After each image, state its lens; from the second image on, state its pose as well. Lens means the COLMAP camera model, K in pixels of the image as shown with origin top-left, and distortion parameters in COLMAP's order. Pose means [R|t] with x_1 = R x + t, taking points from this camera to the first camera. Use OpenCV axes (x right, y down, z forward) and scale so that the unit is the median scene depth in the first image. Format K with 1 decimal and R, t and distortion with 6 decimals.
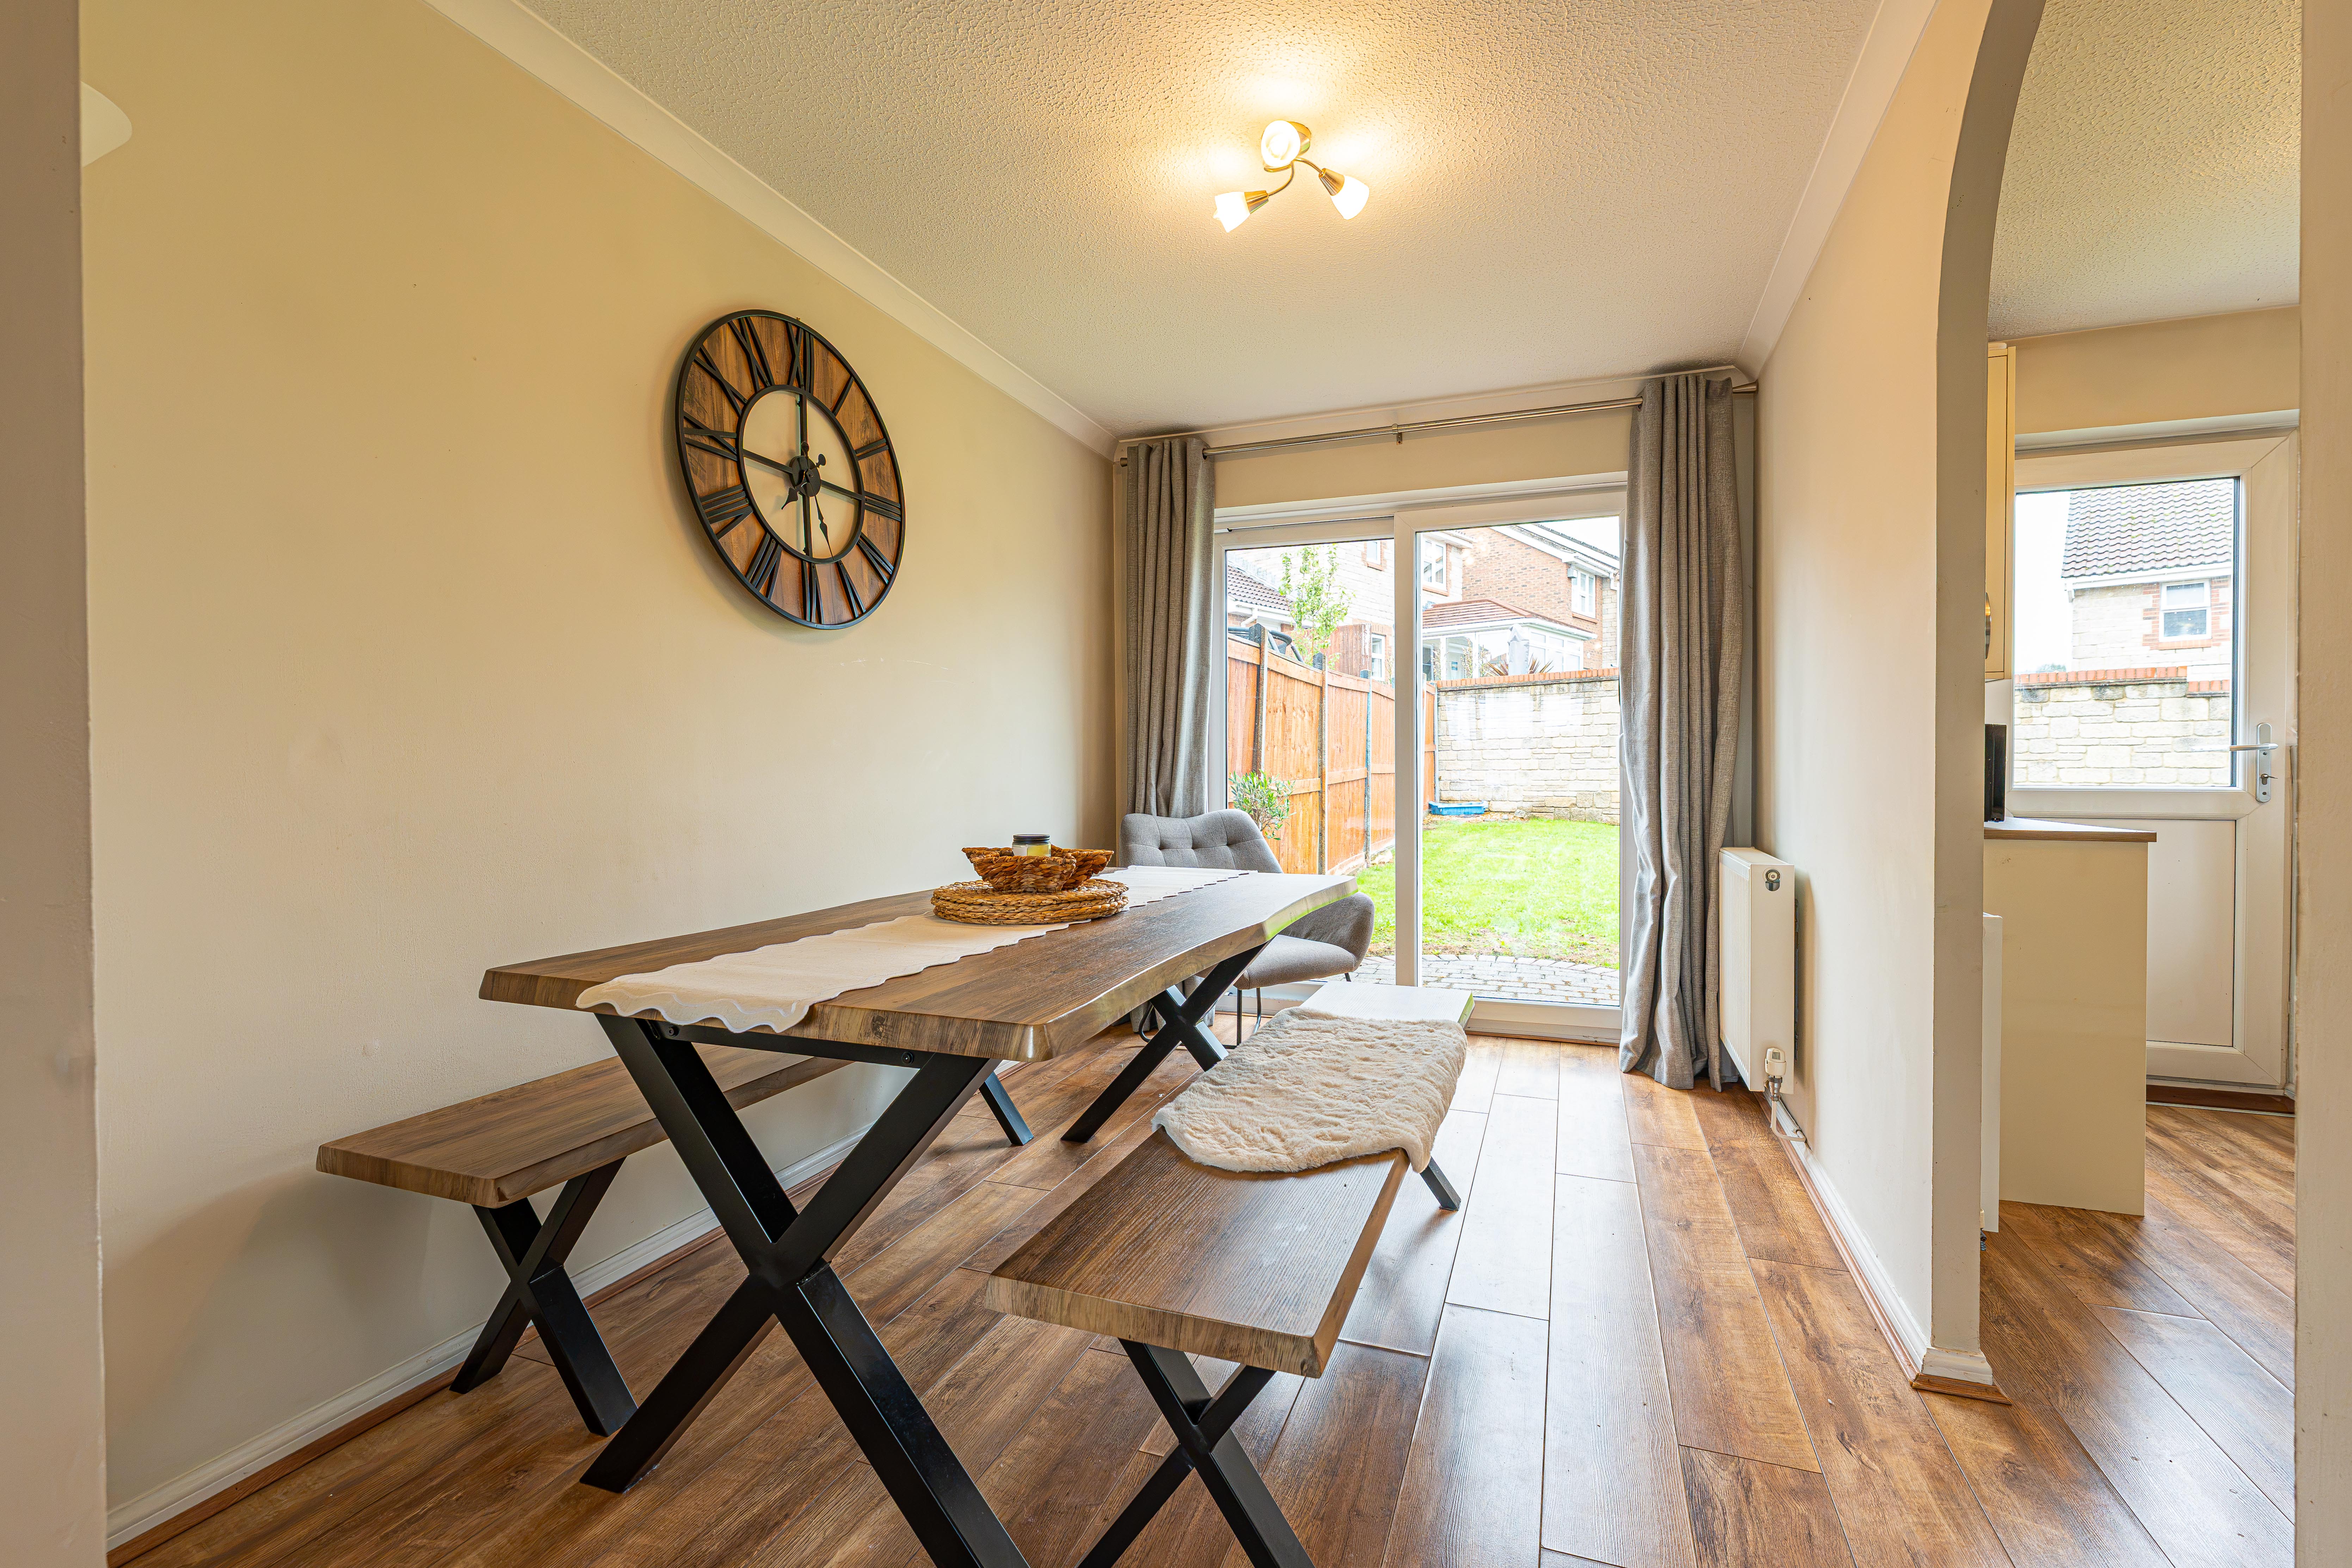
lens RADIAL K [[978.8, 0, 1229.7], [0, 978.8, 778.7], [0, 0, 1]] dist [0.035958, -0.012673]
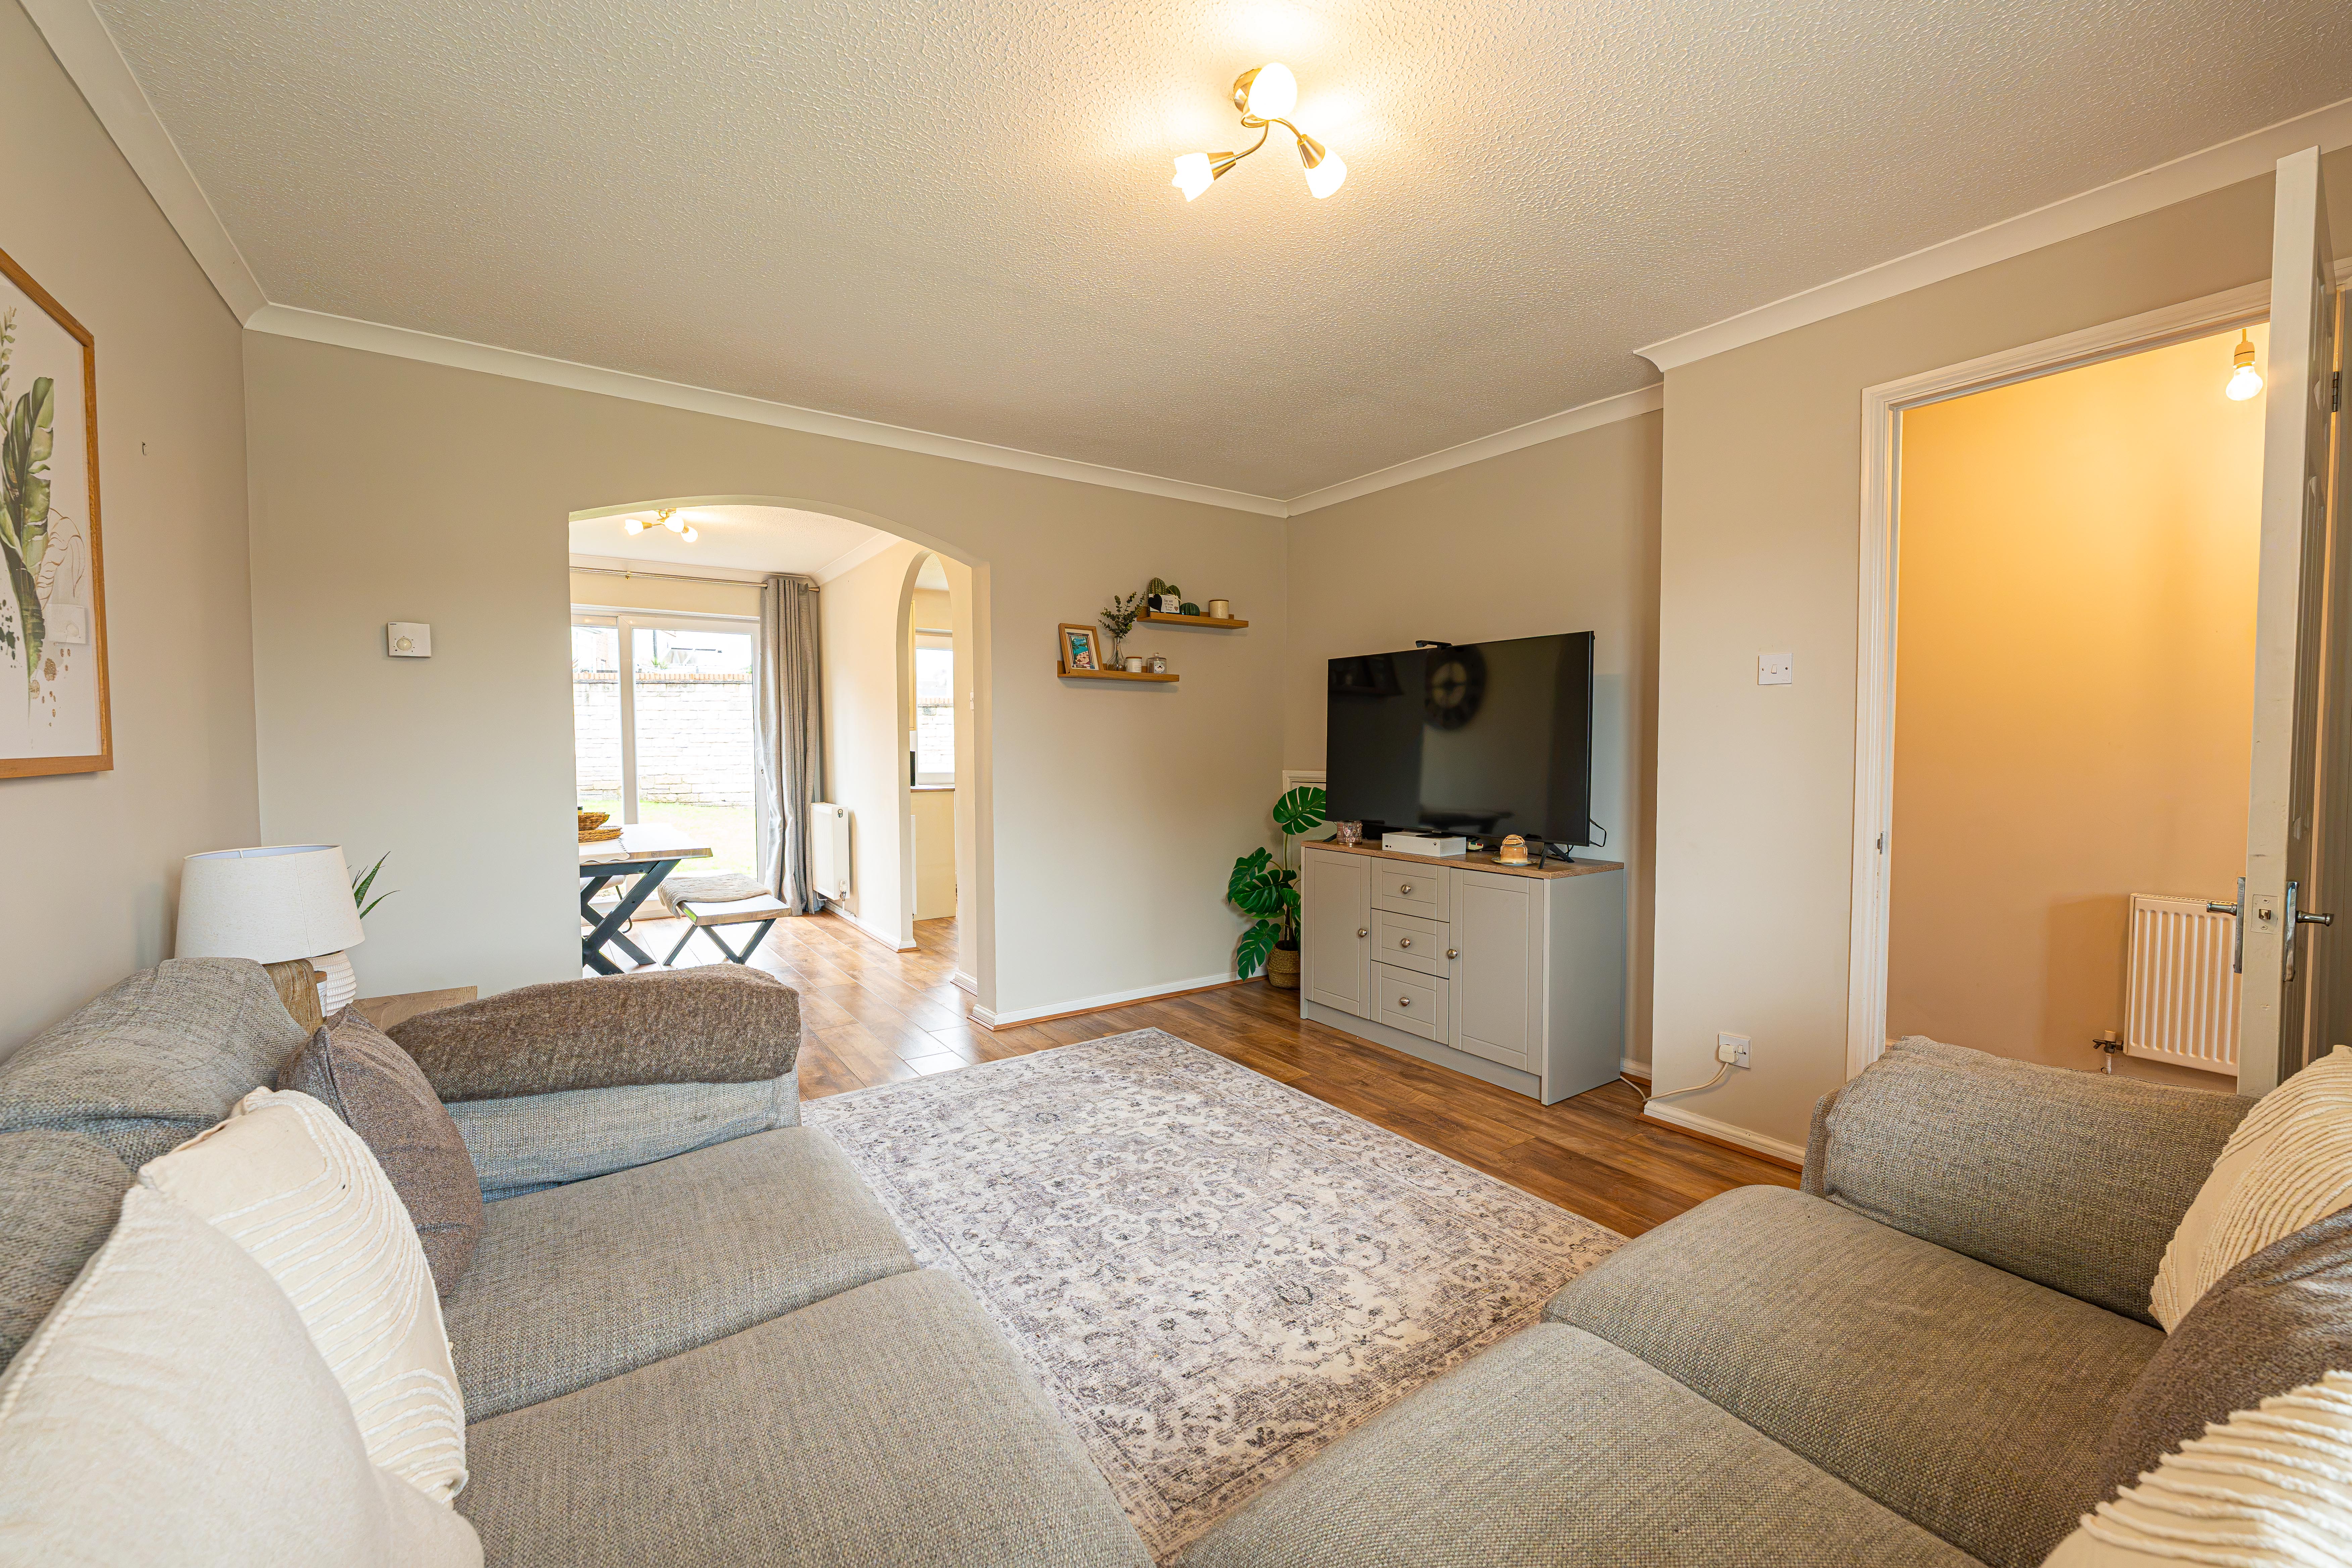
lens RADIAL K [[919.9, 0, 1176.0], [0, 919.9, 784.0], [0, 0, 1]] dist [-0.001382, -0.000082]
pose [[0.588494, -0.033036, 0.807826, -0.794335], [0.009976, 0.999385, 0.033603, -0.037476], [-0.808440, -0.011716, 0.588462, -1.004593]]
